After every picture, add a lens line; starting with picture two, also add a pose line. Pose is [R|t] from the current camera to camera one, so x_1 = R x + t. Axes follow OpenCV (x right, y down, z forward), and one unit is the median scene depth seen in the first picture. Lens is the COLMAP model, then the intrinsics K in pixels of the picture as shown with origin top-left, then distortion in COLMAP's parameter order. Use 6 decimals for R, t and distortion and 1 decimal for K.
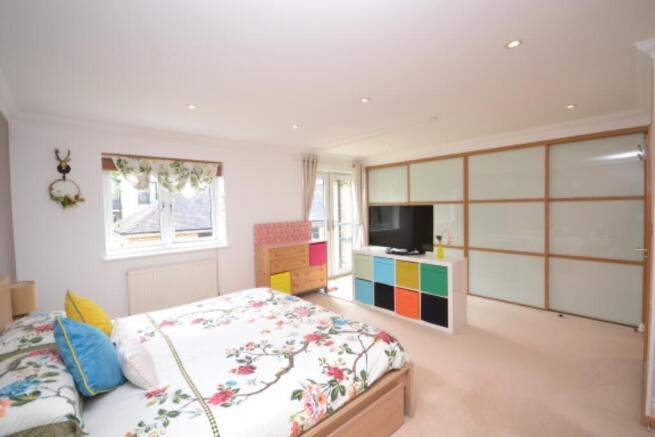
lens RADIAL K [[288.4, 0, 327.5], [0, 288.4, 218.5], [0, 0, 1]] dist [-0.009693, -0.000496]
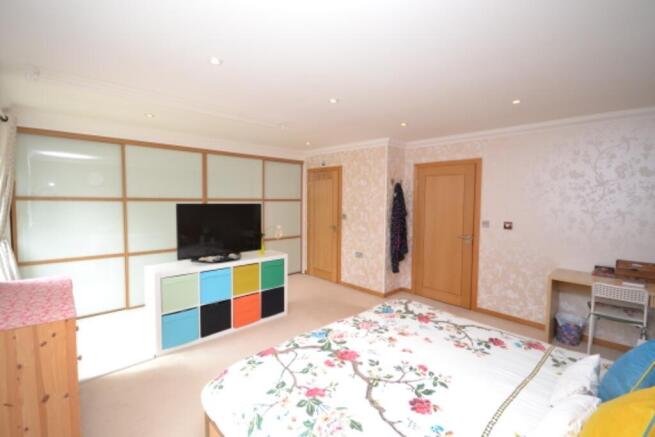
lens RADIAL K [[288.4, 0, 327.5], [0, 288.4, 218.5], [0, 0, 1]] dist [-0.009693, -0.000496]
pose [[-0.023701, -0.044390, 0.998733, -0.728289], [0.031003, 0.998501, 0.045115, -0.036804], [-0.999238, 0.032033, -0.022289, 0.861741]]
